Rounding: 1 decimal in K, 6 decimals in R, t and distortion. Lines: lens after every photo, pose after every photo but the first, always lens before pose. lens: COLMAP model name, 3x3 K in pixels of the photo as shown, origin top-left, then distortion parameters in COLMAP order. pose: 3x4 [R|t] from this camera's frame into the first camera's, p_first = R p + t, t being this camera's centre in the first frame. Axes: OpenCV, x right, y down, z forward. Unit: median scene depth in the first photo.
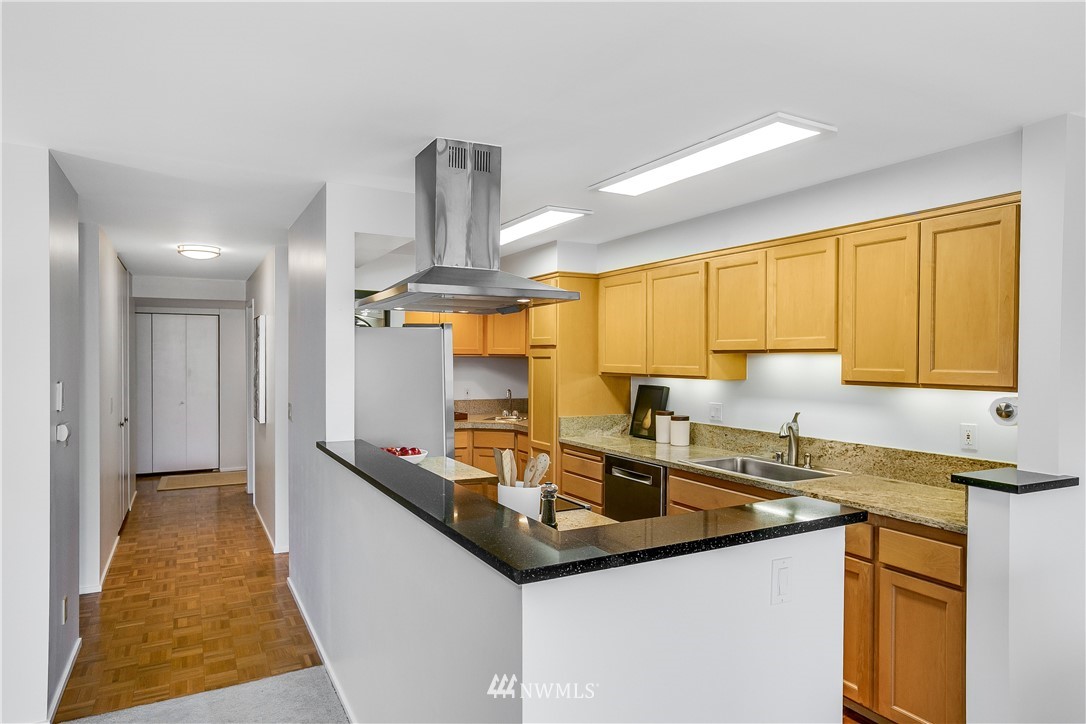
lens RADIAL K [[666.1, 0, 543.0], [0, 666.1, 362.0], [0, 0, 1]] dist [0.000581, 0.000191]
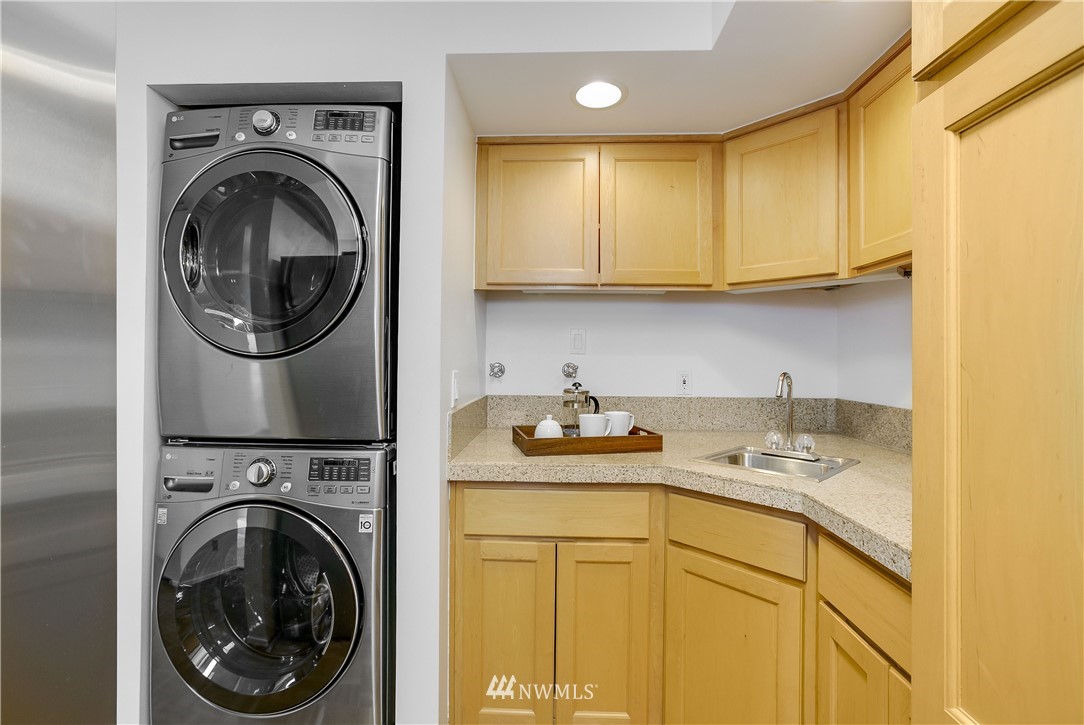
lens RADIAL K [[507.7, 0, 542.0], [0, 507.7, 362.5], [0, 0, 1]] dist [0.000384, 0.000211]
pose [[0.867774, -0.000320, -0.496960, -0.031368], [-0.002415, 0.999985, -0.004861, 0.039009], [0.496954, 0.005419, 0.867760, 0.729816]]
